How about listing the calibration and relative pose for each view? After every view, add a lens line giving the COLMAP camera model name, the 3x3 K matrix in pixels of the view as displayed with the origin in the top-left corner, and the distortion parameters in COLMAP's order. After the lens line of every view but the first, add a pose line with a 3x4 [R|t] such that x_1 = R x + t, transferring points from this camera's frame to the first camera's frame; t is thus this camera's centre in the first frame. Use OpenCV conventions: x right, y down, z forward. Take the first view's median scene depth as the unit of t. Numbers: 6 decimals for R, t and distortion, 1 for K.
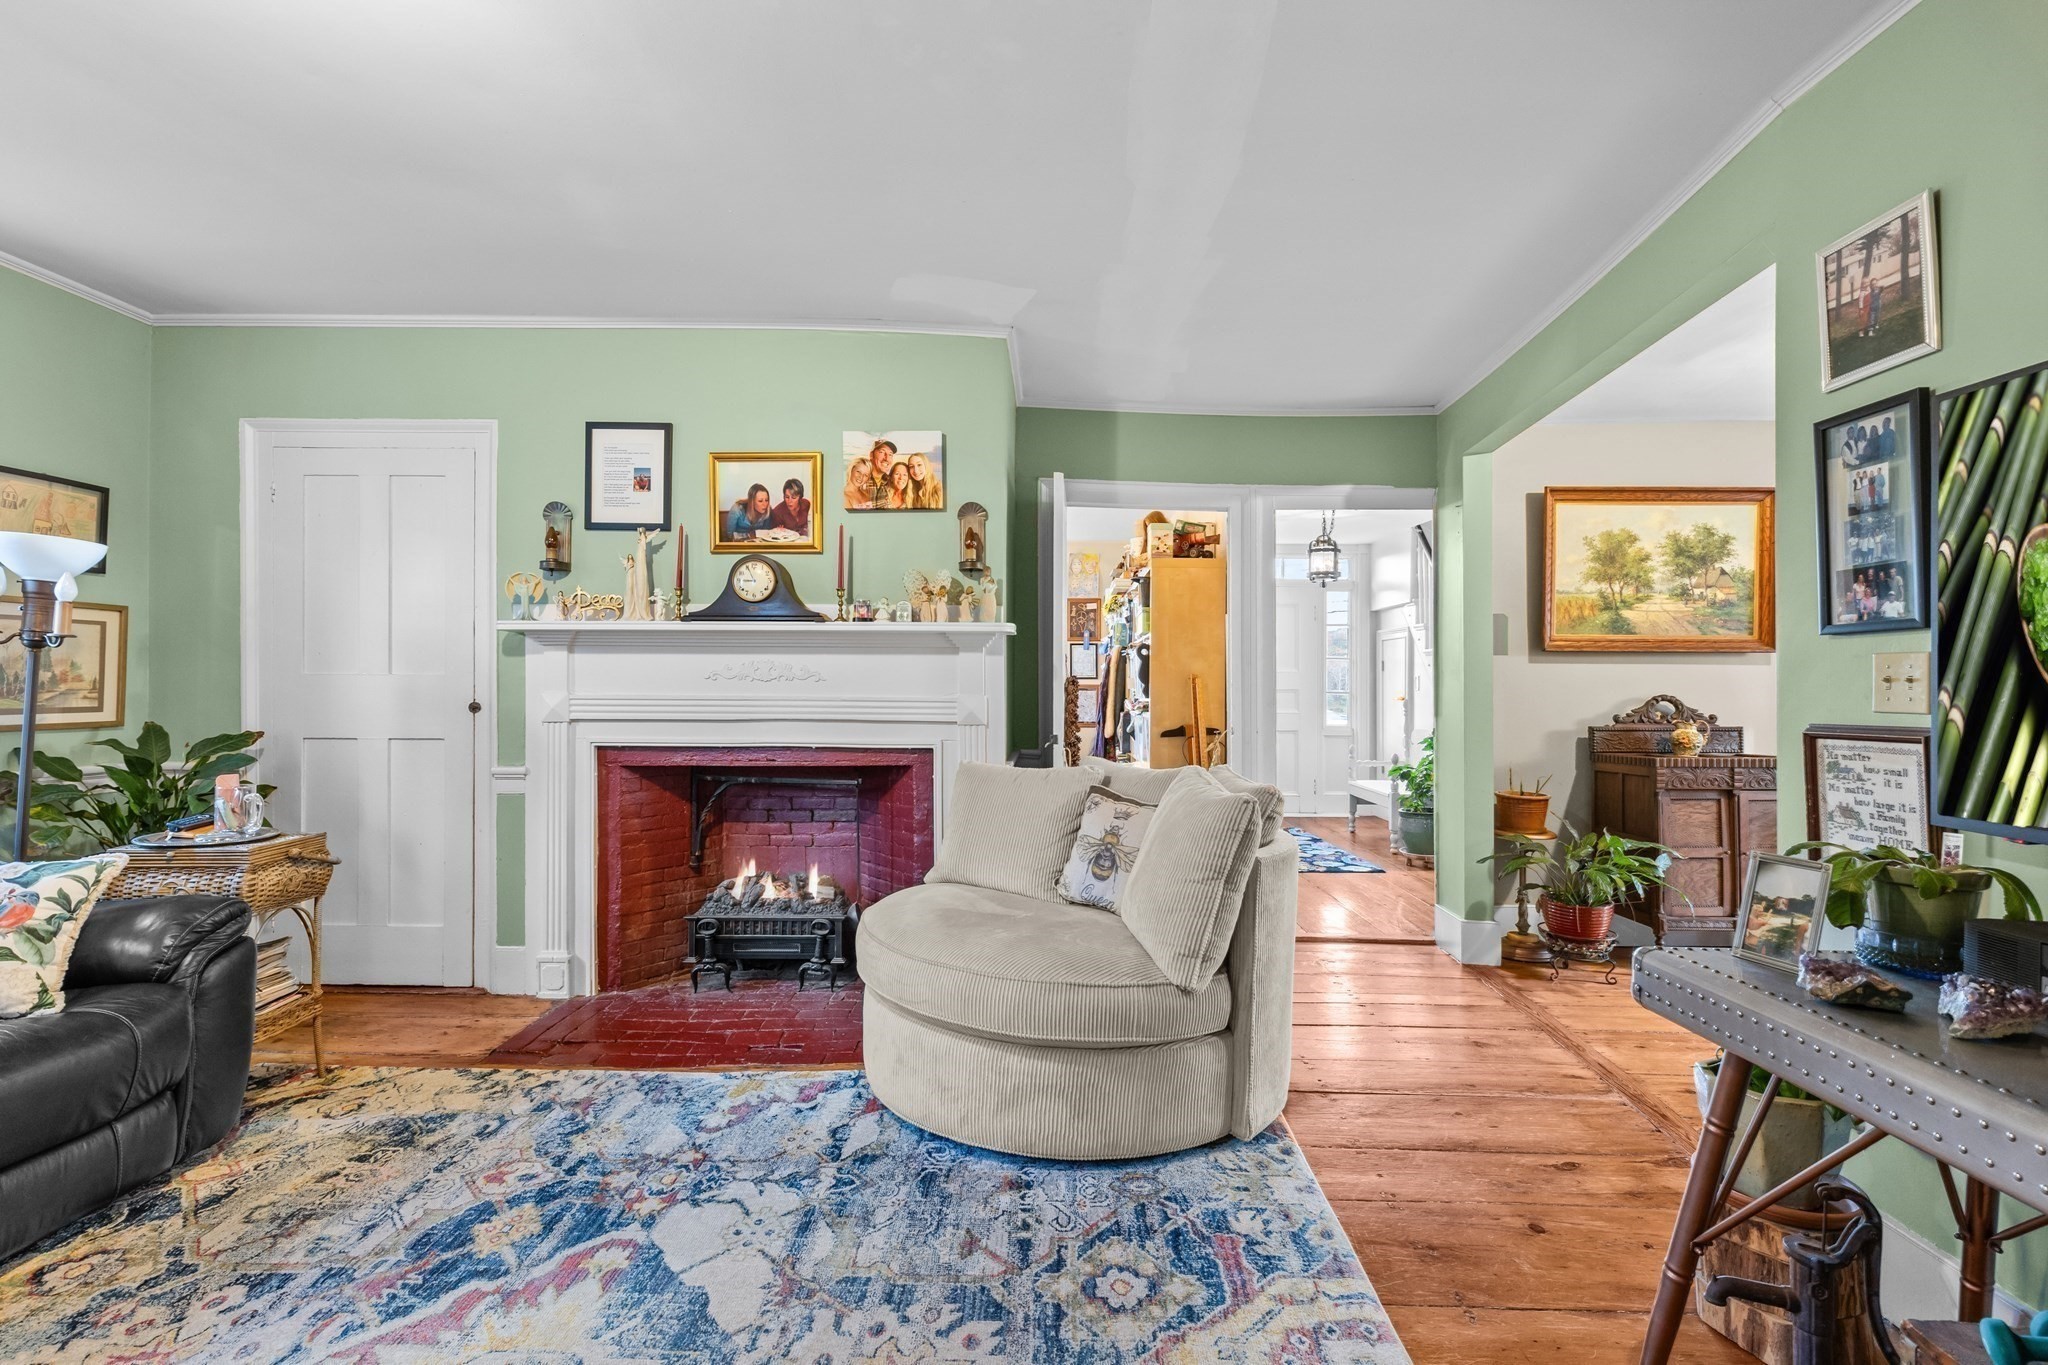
lens RADIAL K [[938.2, 0, 1033.9], [0, 938.2, 675.5], [0, 0, 1]] dist [0.005628, -0.000072]
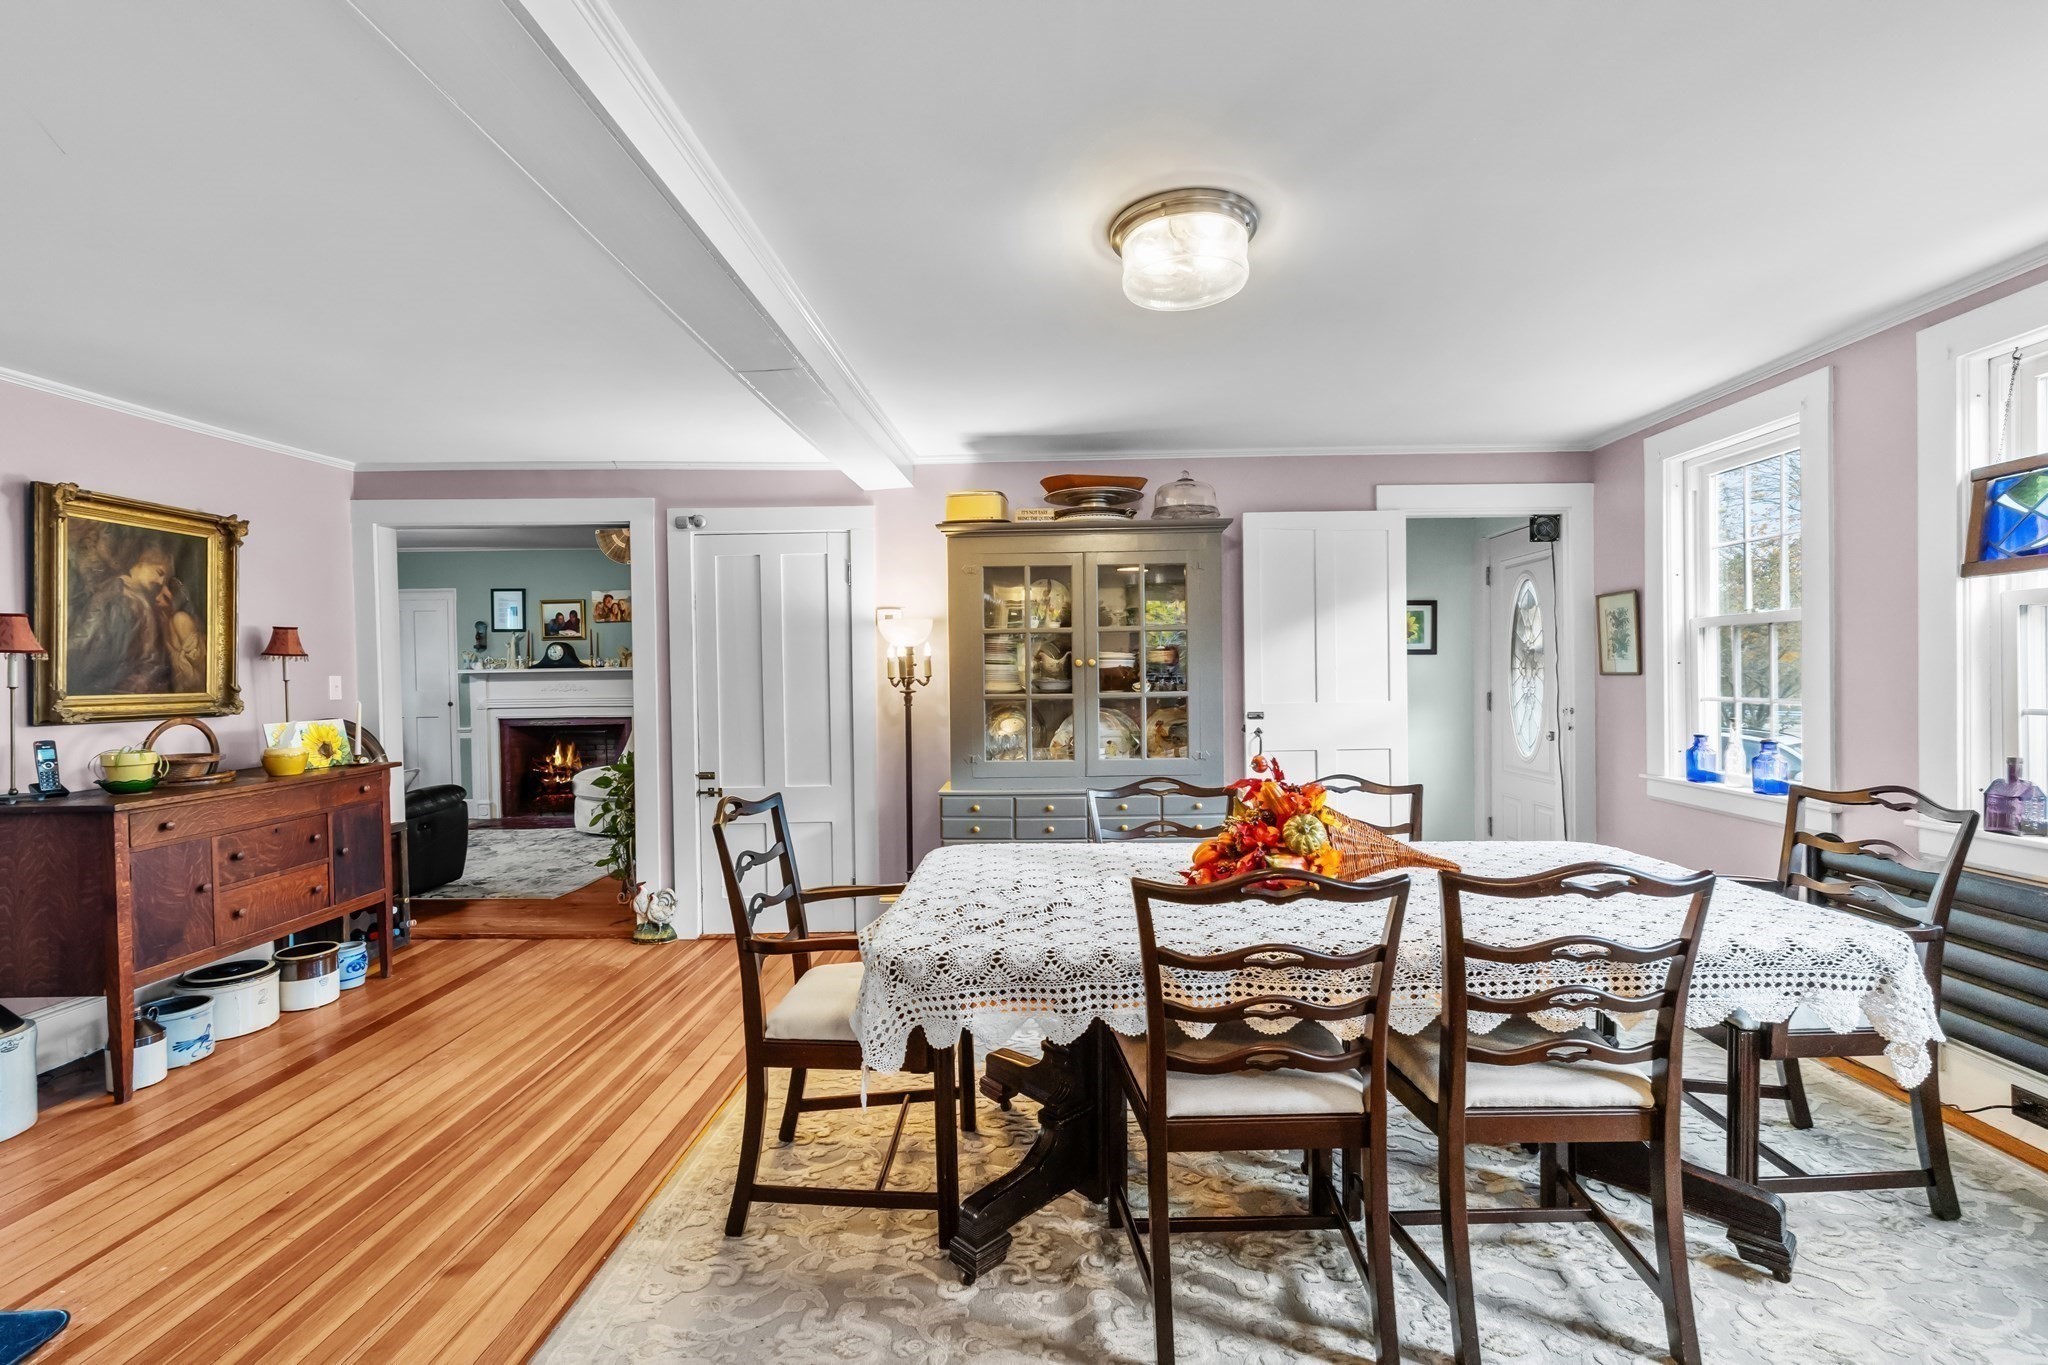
lens RADIAL K [[915.5, 0, 1037.1], [0, 915.5, 680.2], [0, 0, 1]] dist [0.005101, -0.000483]
pose [[0.999713, -0.022614, -0.007967, 0.989743], [0.022727, 0.999638, 0.014406, -0.029982], [0.007638, -0.014583, 0.999864, -1.429475]]
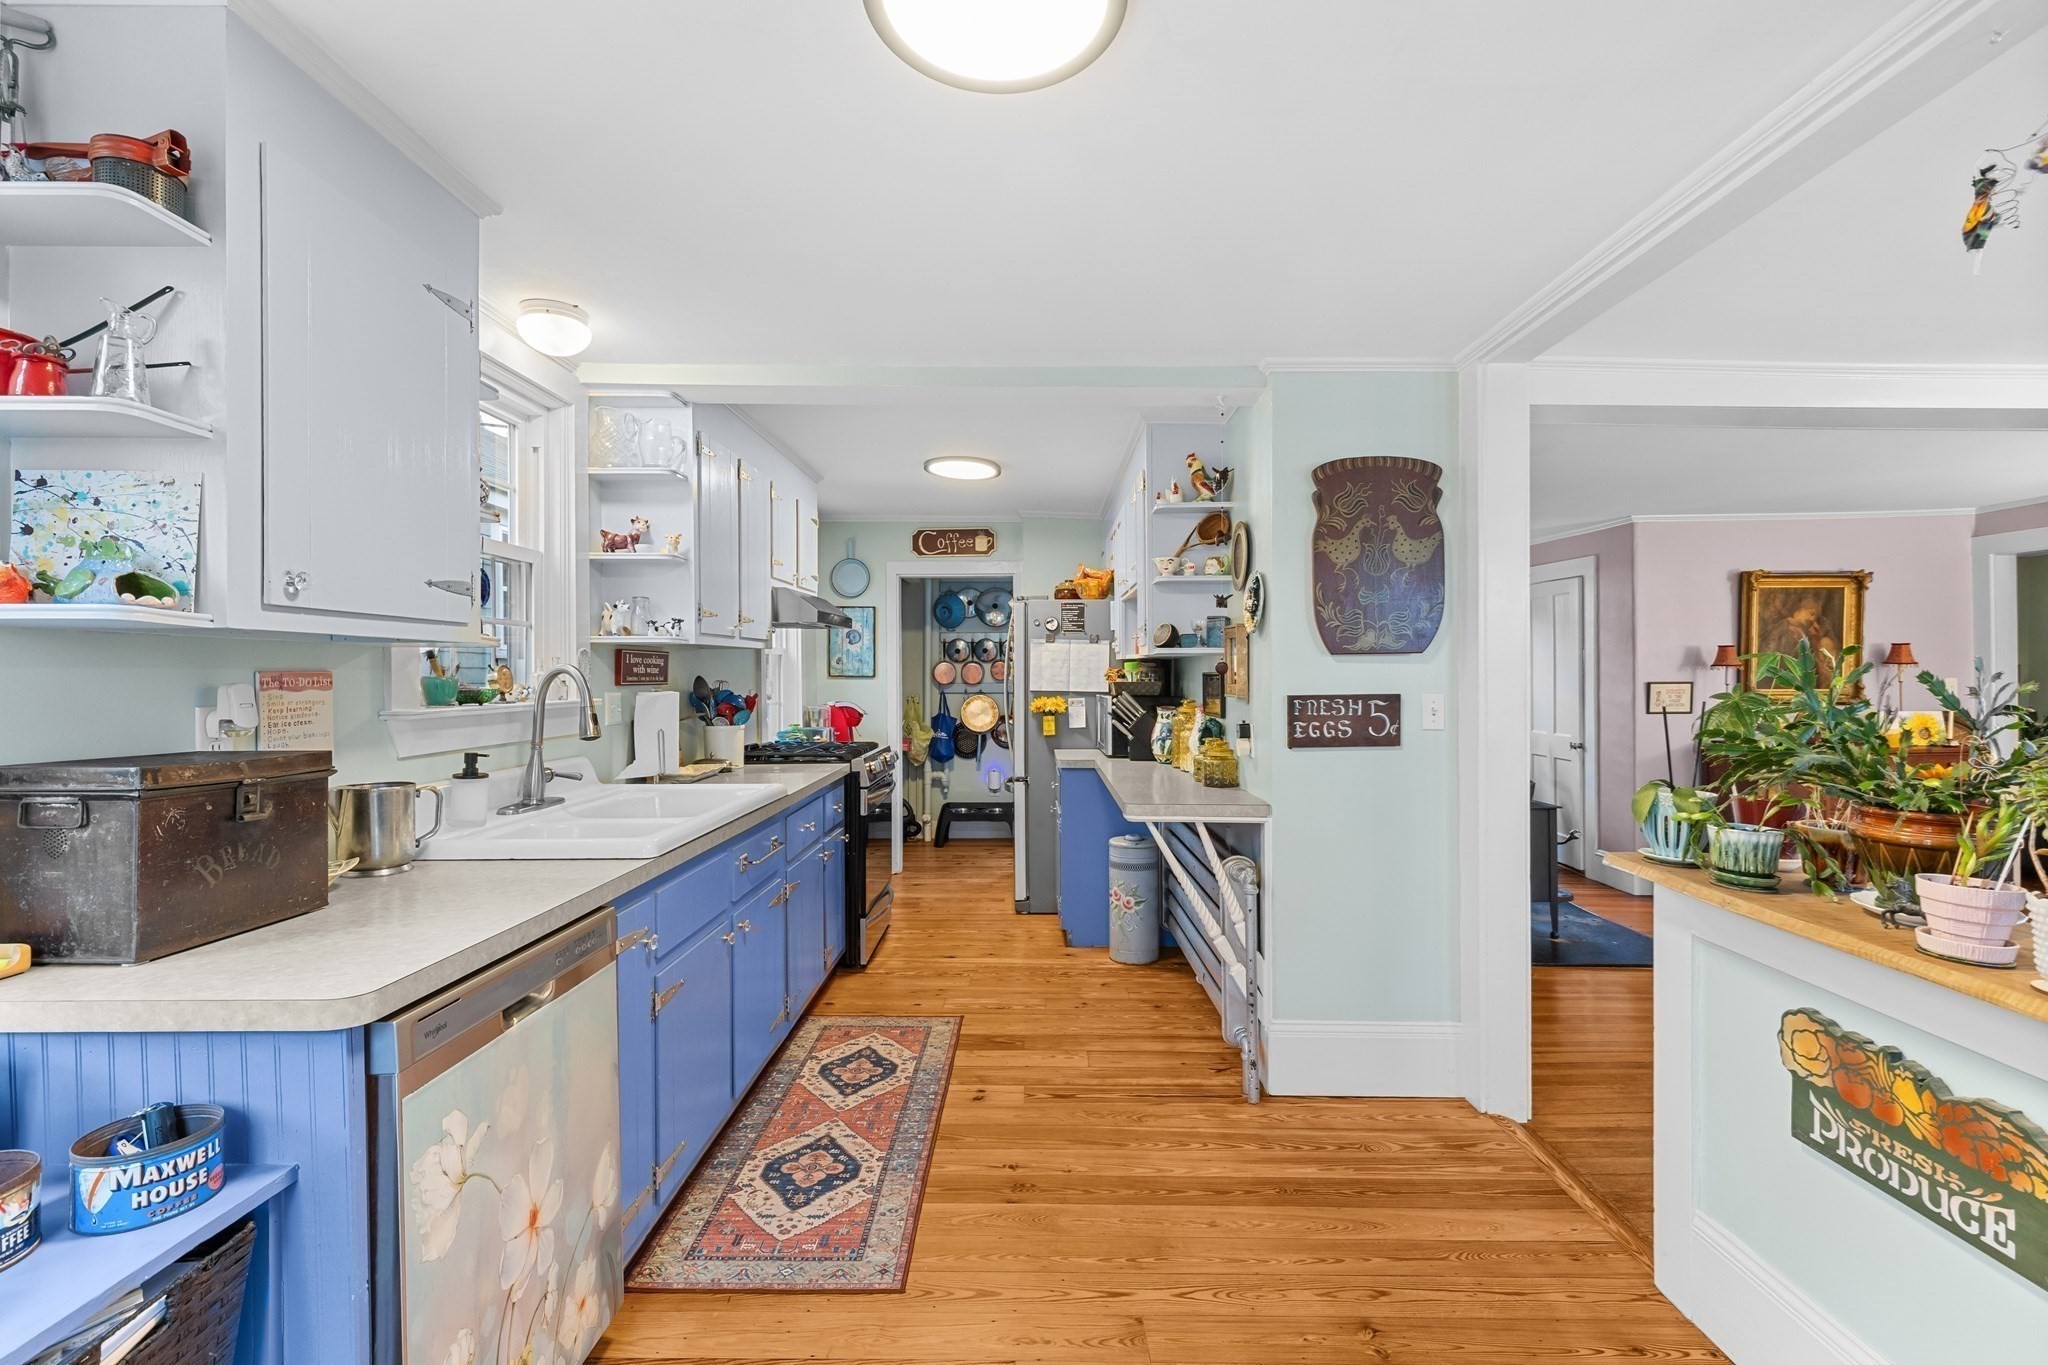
lens RADIAL K [[915.5, 0, 1037.1], [0, 915.5, 680.2], [0, 0, 1]] dist [0.005101, -0.000483]
pose [[0.007831, -0.005054, -0.999957, 1.617136], [0.009387, 0.999944, -0.004980, -0.042923], [0.999925, -0.009347, 0.007878, -1.797555]]
